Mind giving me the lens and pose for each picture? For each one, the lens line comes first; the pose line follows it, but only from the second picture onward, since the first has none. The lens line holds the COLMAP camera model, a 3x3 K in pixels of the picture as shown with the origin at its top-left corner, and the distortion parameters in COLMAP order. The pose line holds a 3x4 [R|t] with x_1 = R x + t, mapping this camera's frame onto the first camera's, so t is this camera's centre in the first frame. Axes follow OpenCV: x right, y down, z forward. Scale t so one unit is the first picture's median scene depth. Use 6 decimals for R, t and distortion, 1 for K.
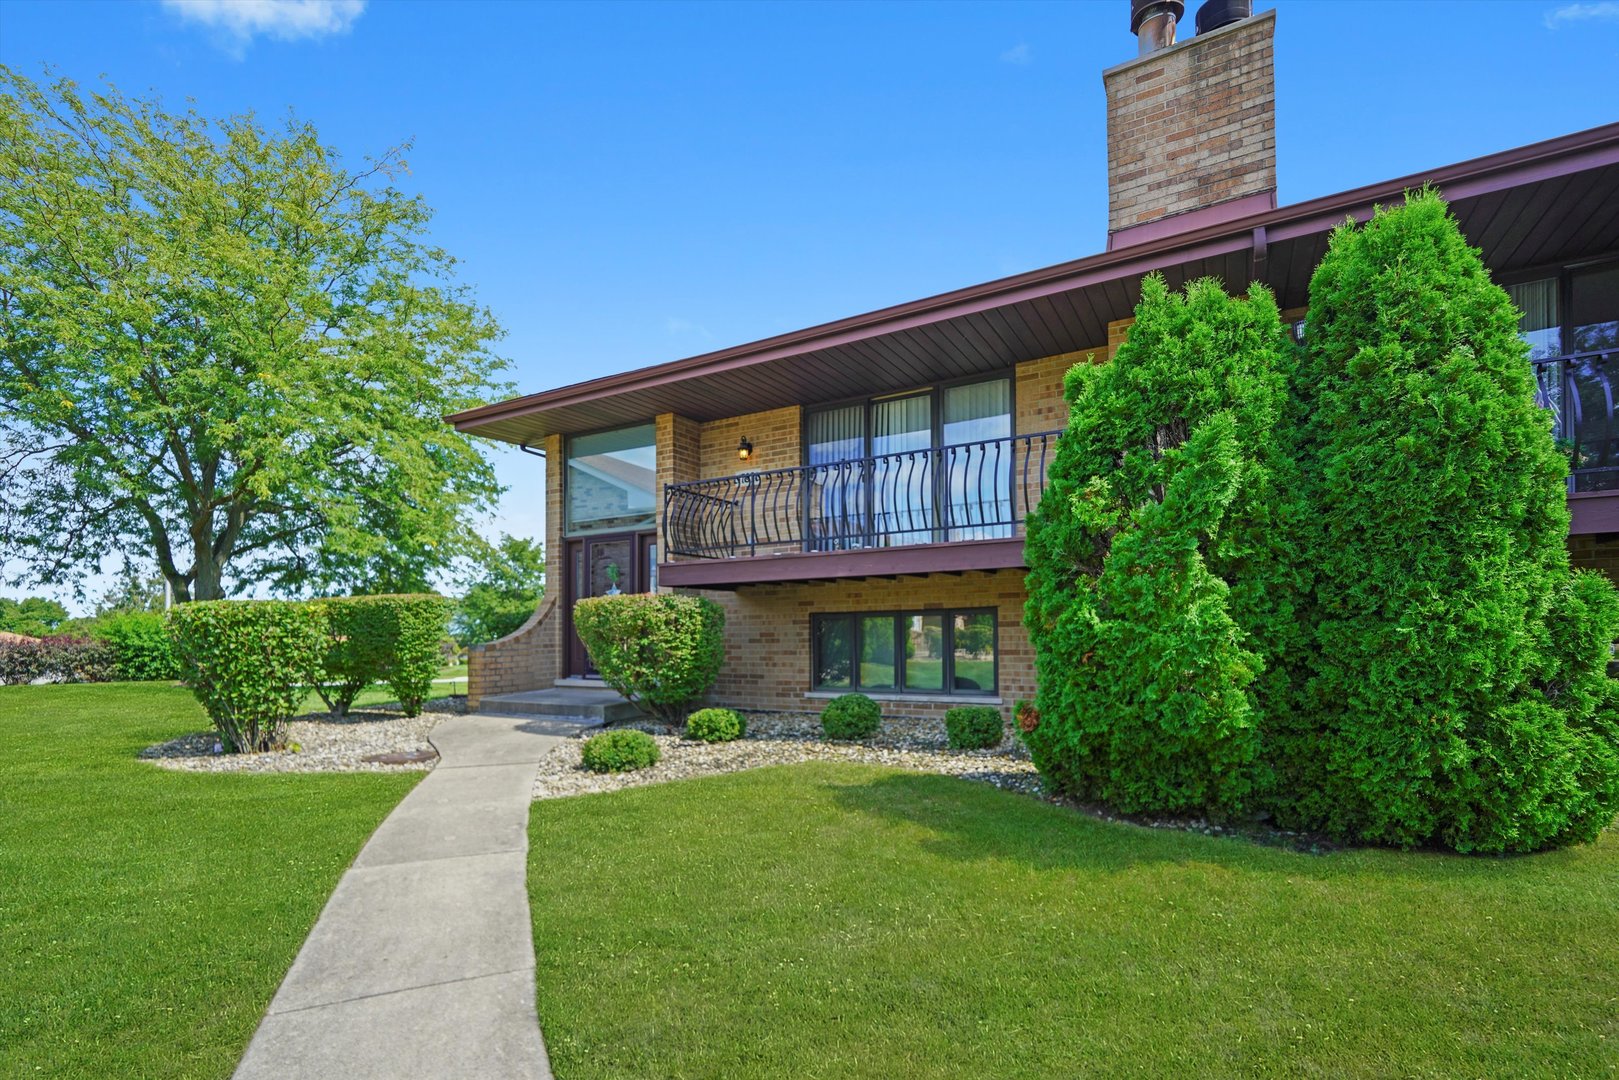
lens RADIAL K [[743.4, 0, 822.4], [0, 743.4, 626.2], [0, 0, 1]] dist [0.001995, 0.001739]
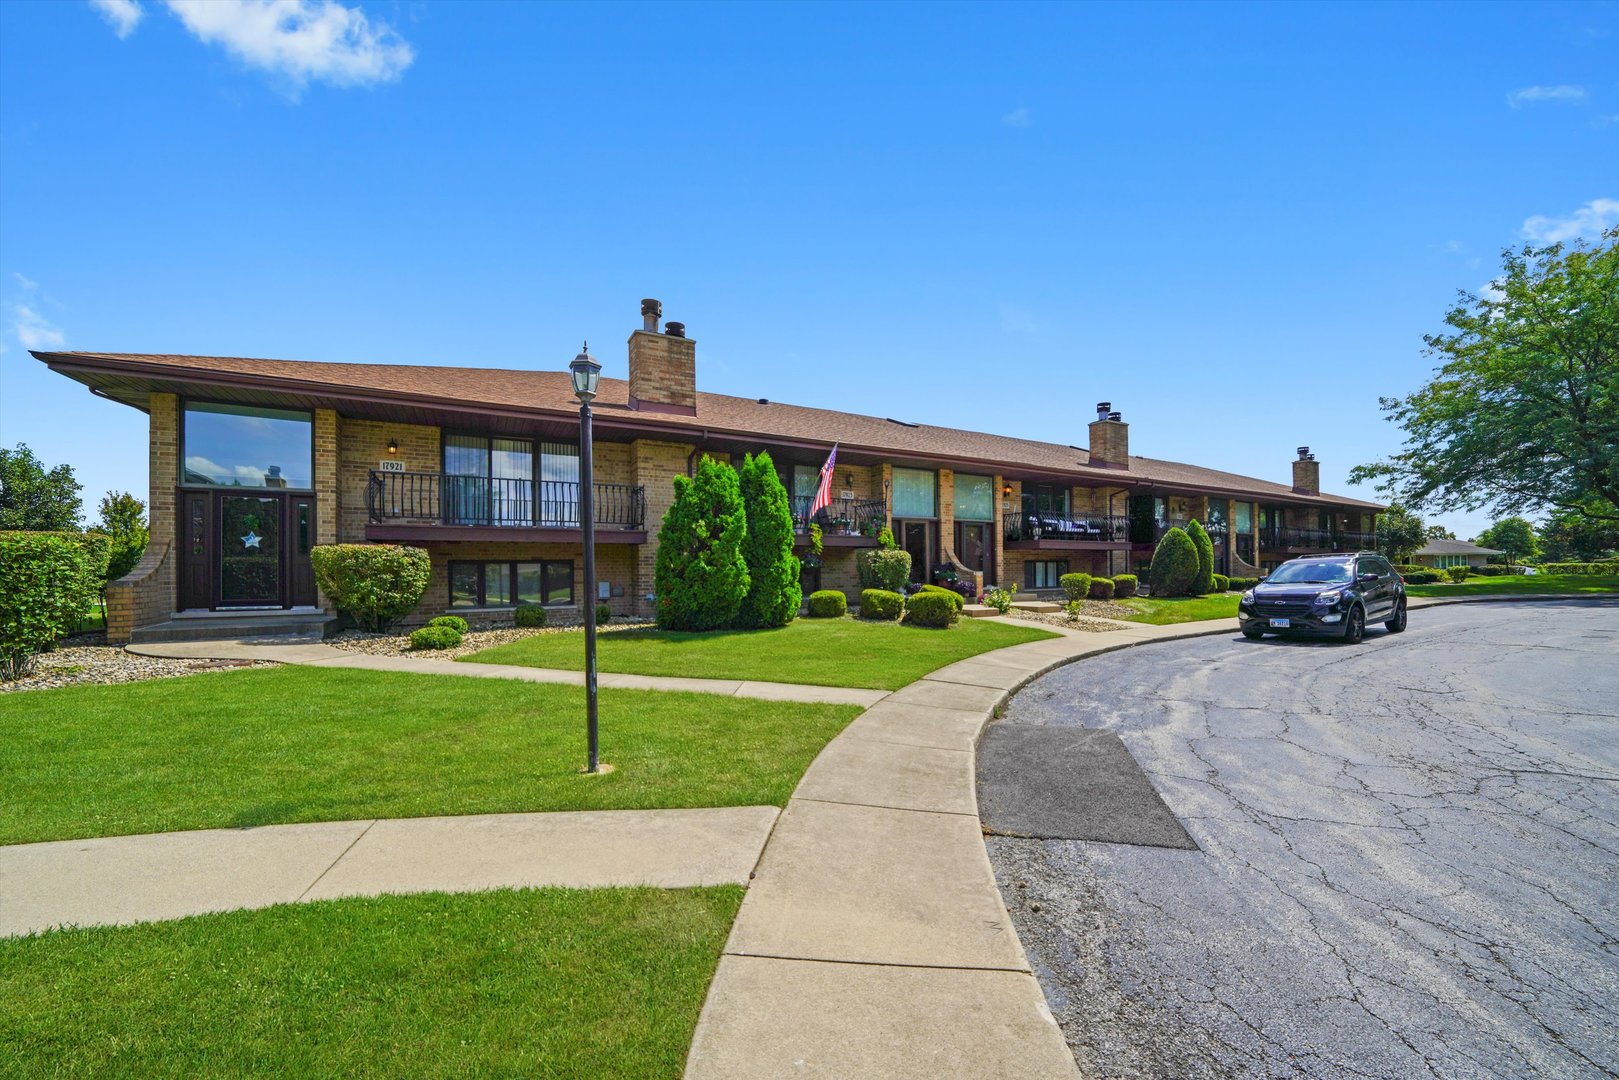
lens RADIAL K [[572.6, 0, 800.2], [0, 572.6, 577.5], [0, 0, 1]] dist [-0.026443, 0.002573]
pose [[0.511845, -0.000236, 0.859078, -0.723204], [-0.002819, 0.999994, 0.001954, 0.015805], [-0.859073, -0.003422, 0.511842, -0.284388]]
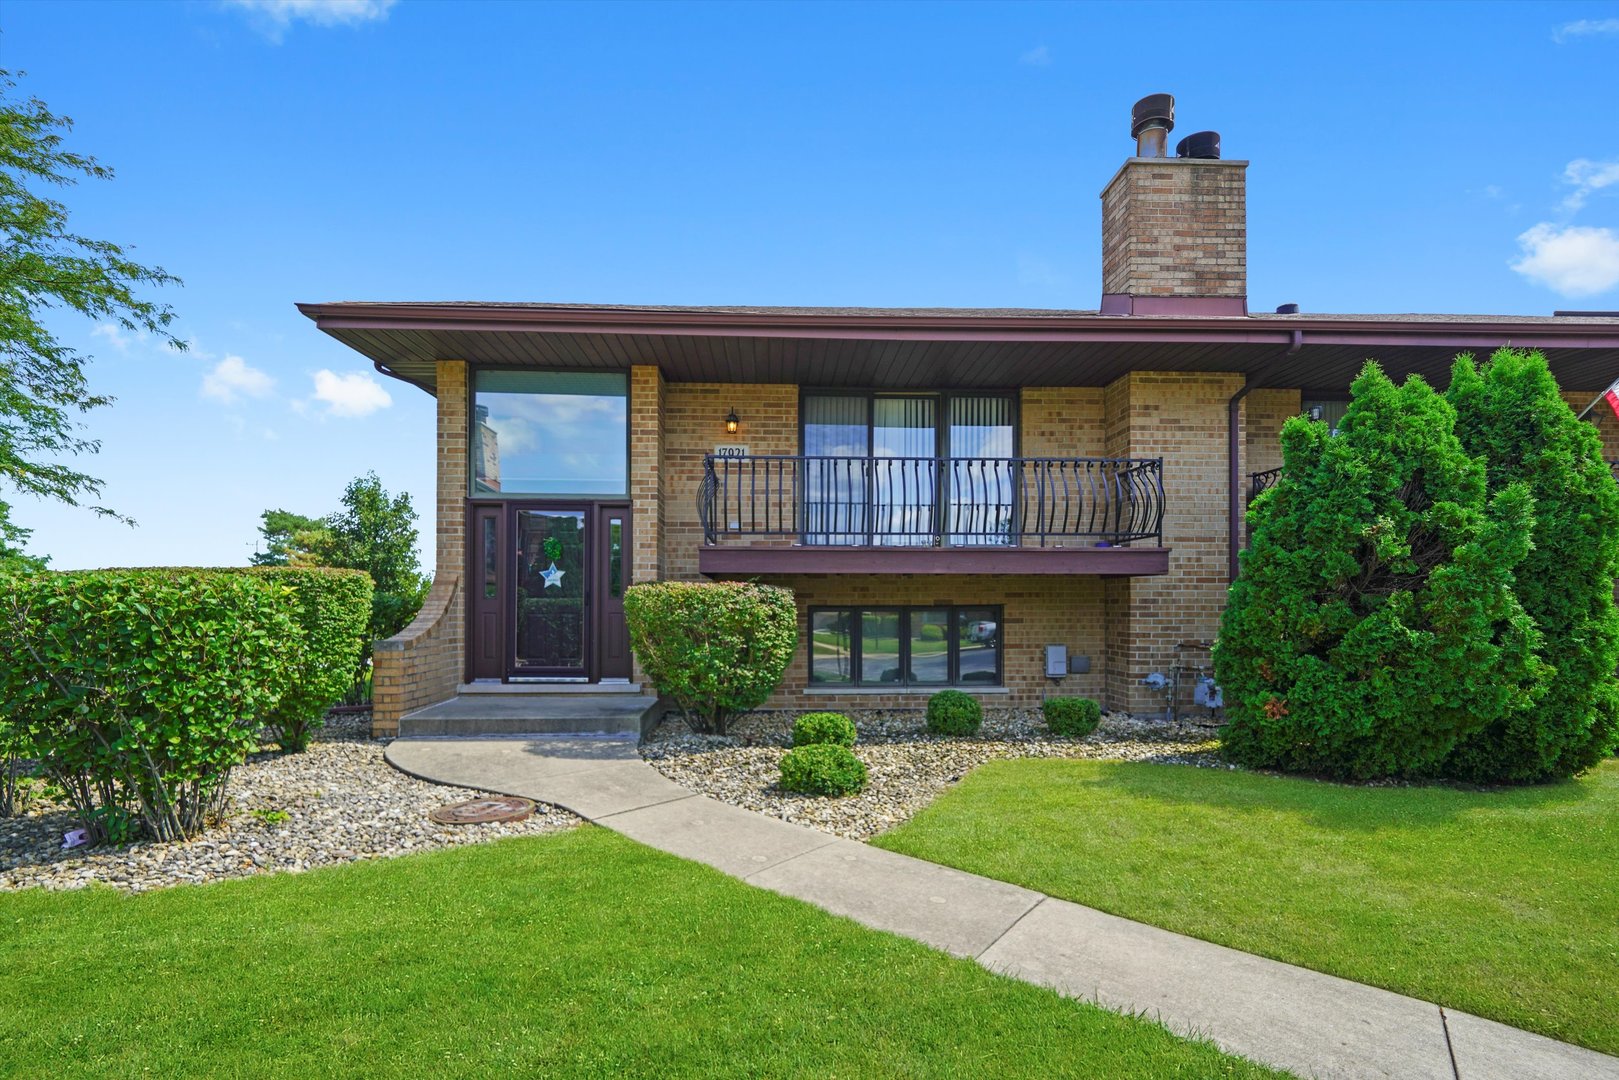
lens RADIAL K [[743.4, 0, 805.3], [0, 743.4, 617.2], [0, 0, 1]] dist [0.001995, 0.001739]
pose [[0.848662, 0.008679, 0.528865, -0.563036], [-0.015239, 0.999852, 0.008046, -0.011597], [-0.528716, -0.014887, 0.848668, 0.209017]]
